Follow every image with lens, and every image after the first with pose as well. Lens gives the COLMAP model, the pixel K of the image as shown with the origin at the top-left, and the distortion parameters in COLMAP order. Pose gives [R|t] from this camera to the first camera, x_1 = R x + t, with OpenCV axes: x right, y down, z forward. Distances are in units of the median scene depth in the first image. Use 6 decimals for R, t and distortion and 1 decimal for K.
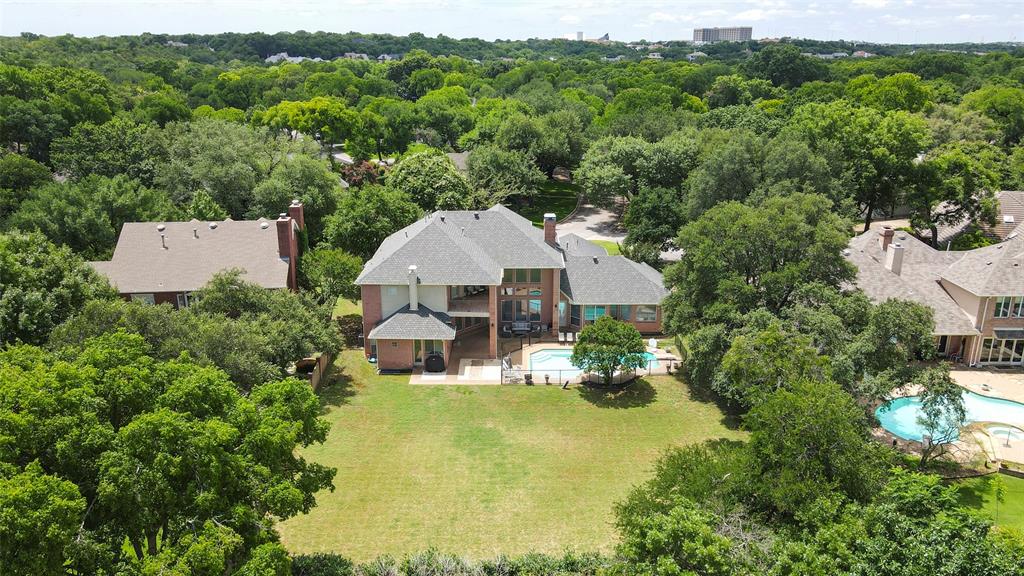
lens RADIAL K [[752.4, 0, 512.0], [0, 752.4, 288.0], [0, 0, 1]] dist [-0.006976, 0.050613]
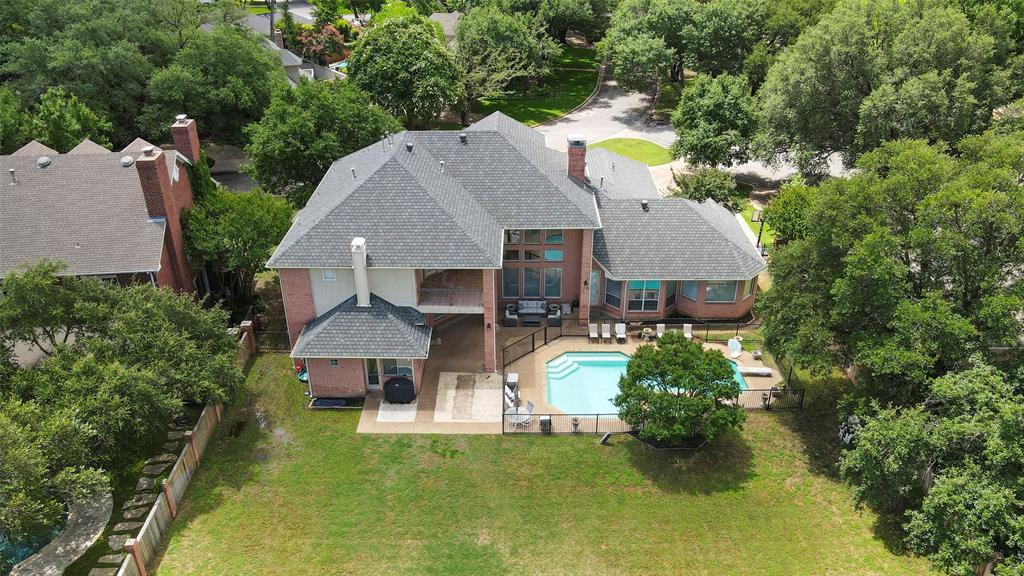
lens RADIAL K [[752.4, 0, 512.0], [0, 752.4, 288.0], [0, 0, 1]] dist [-0.006976, 0.050613]
pose [[0.999990, -0.002702, -0.003466, -0.003556], [0.003317, 0.981361, 0.192146, -0.098809], [0.002882, -0.192156, 0.981360, 0.355733]]
